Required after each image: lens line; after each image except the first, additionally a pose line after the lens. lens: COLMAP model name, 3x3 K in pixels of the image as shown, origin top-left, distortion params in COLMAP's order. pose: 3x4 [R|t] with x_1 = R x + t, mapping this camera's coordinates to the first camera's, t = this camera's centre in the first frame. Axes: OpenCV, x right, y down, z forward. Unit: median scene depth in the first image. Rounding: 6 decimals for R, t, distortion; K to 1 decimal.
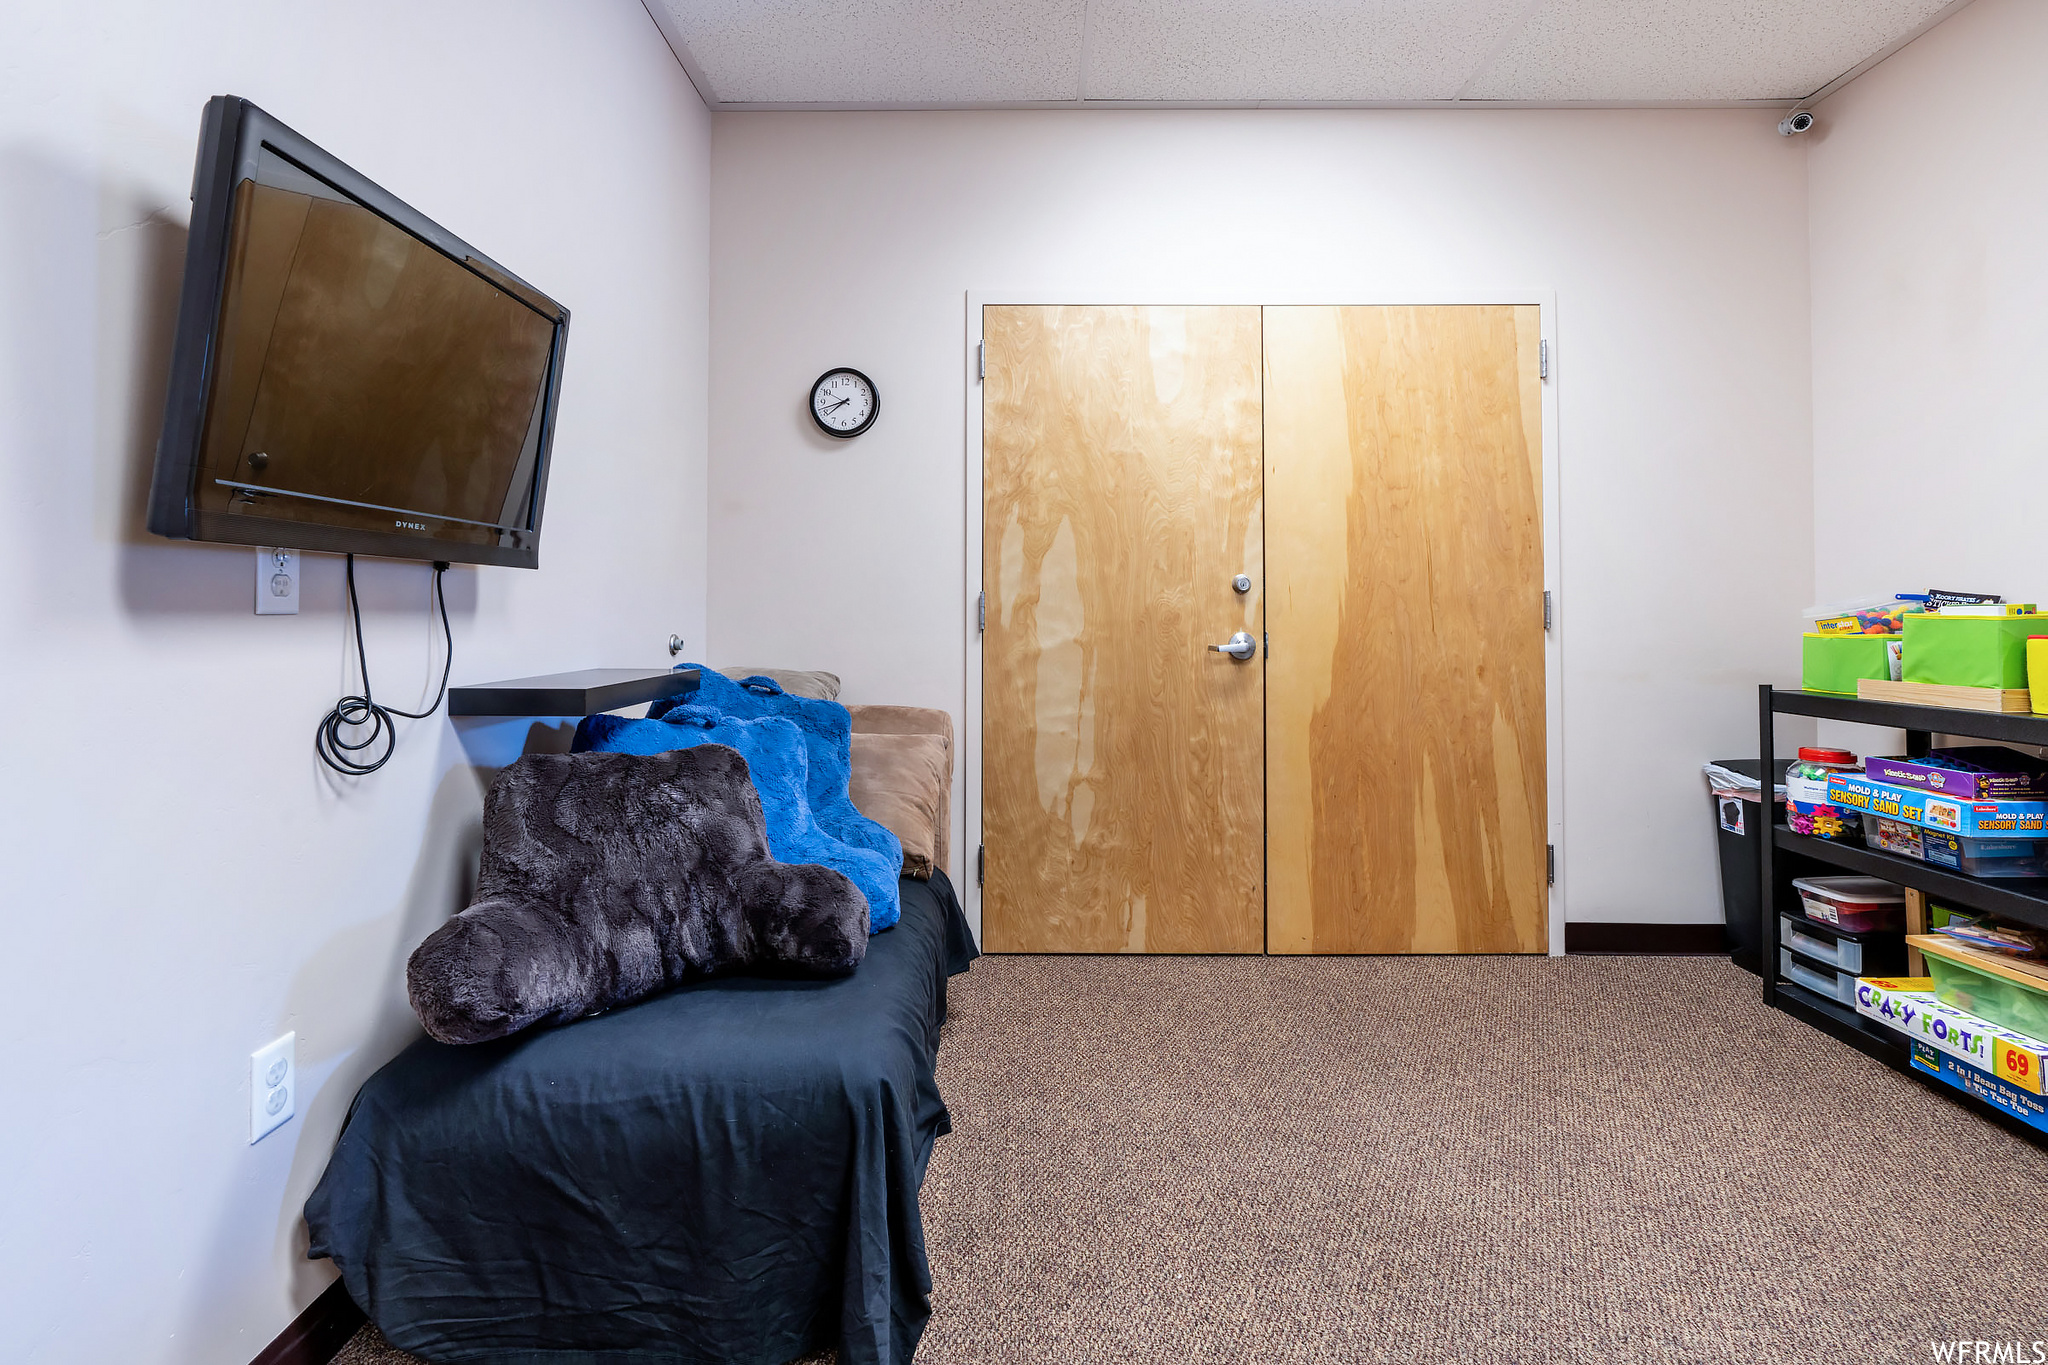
lens RADIAL K [[971.8, 0, 1032.5], [0, 971.8, 610.4], [0, 0, 1]] dist [0.002152, -0.000105]
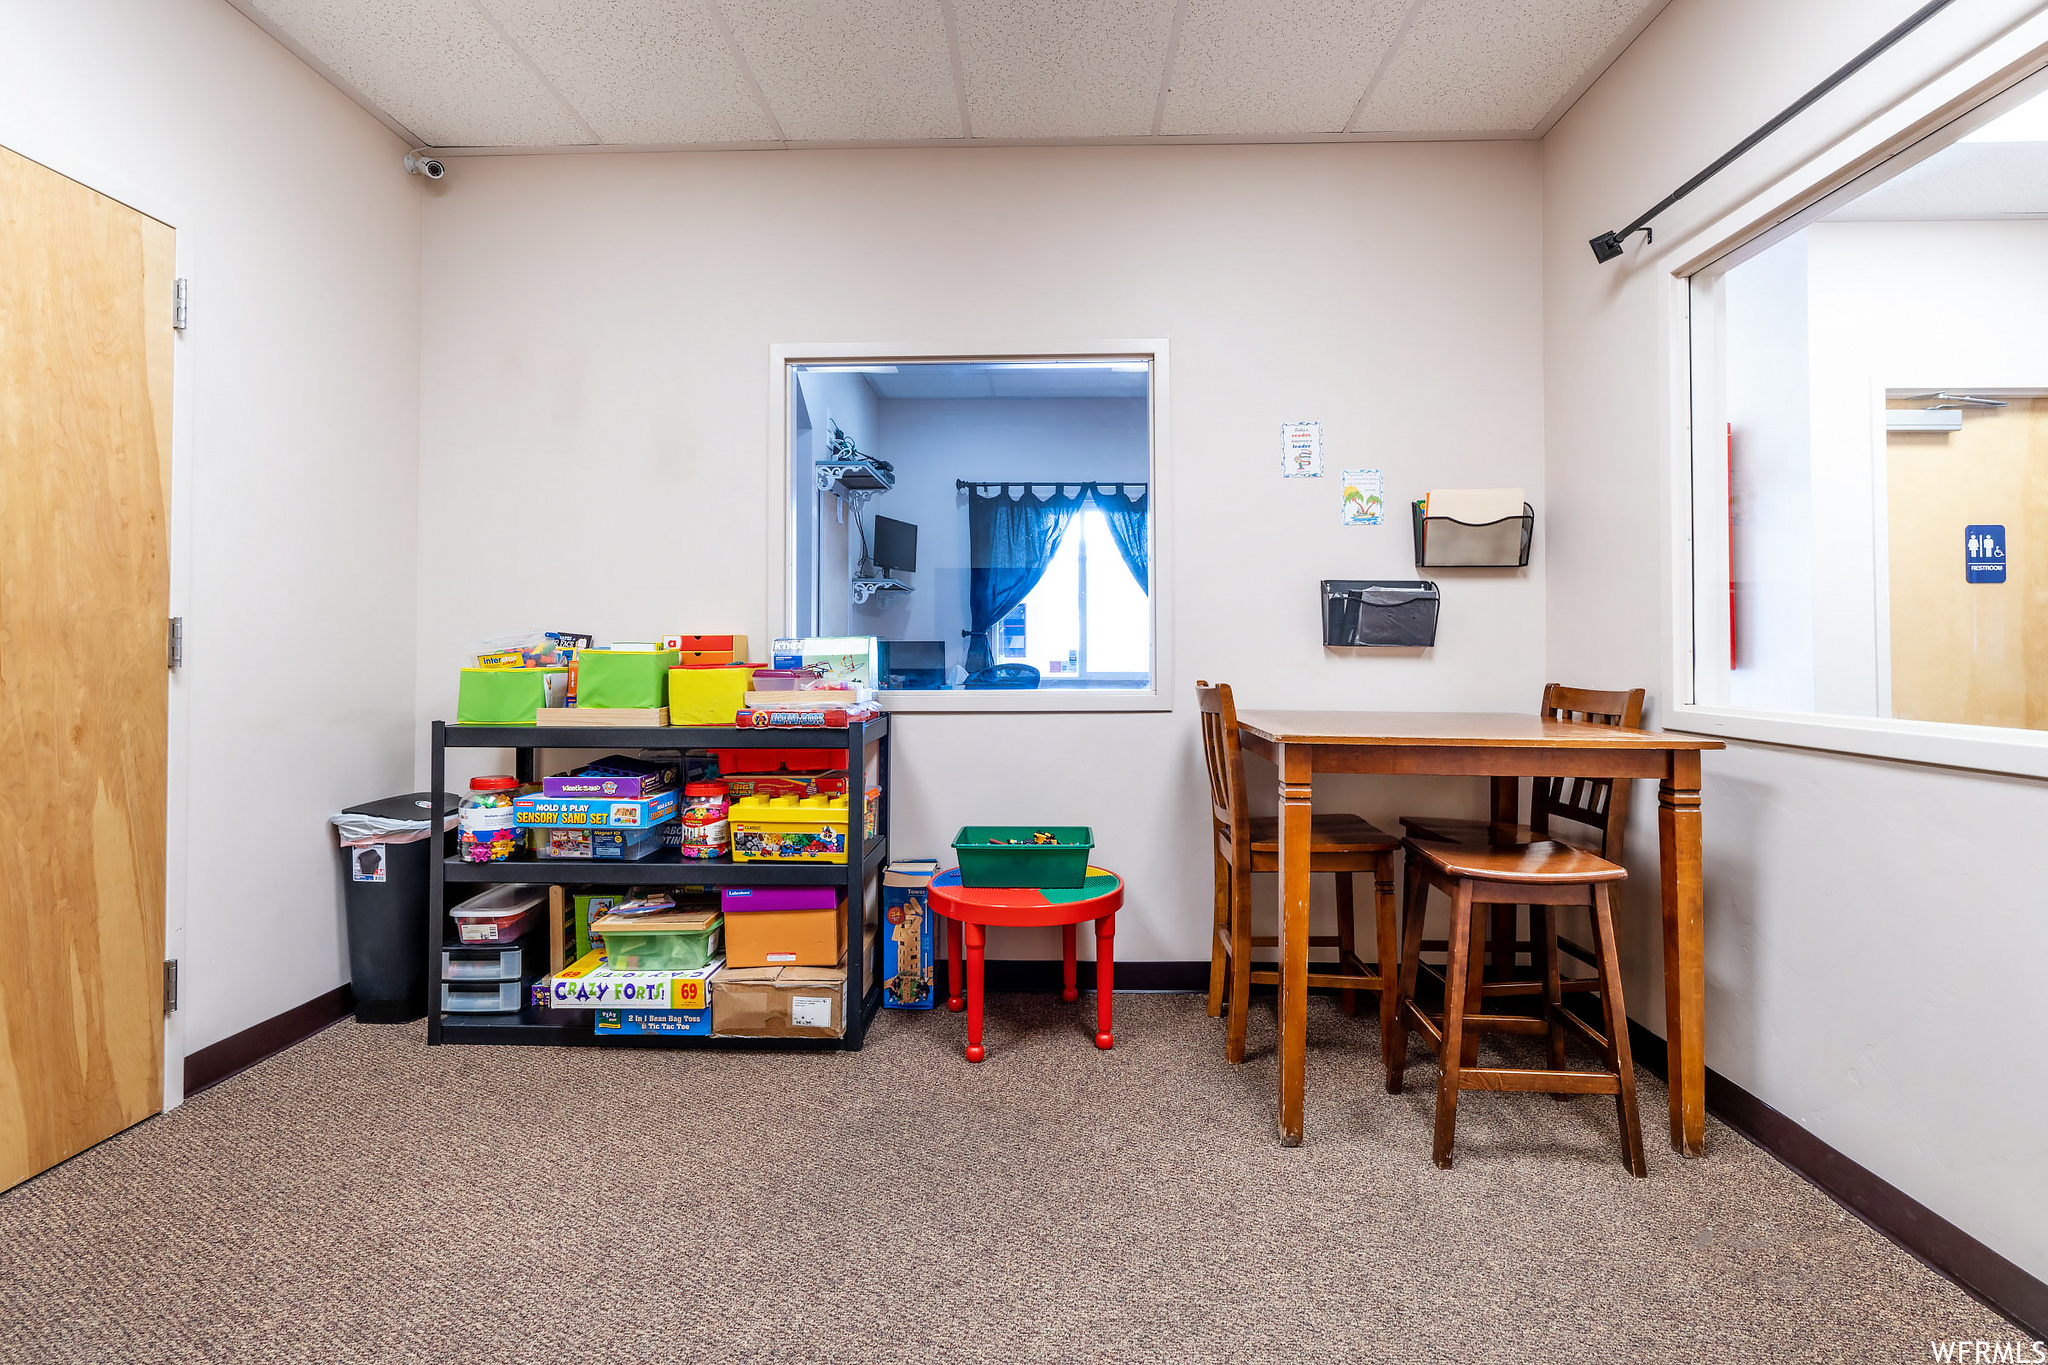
lens RADIAL K [[943.2, 0, 1027.7], [0, 943.2, 637.4], [0, 0, 1]] dist [-0.003389, -0.000078]
pose [[0.031761, 0.014963, 0.999383, -0.188574], [-0.007648, 0.999862, -0.014727, 0.001062], [-0.999466, -0.007176, 0.031871, 0.374760]]
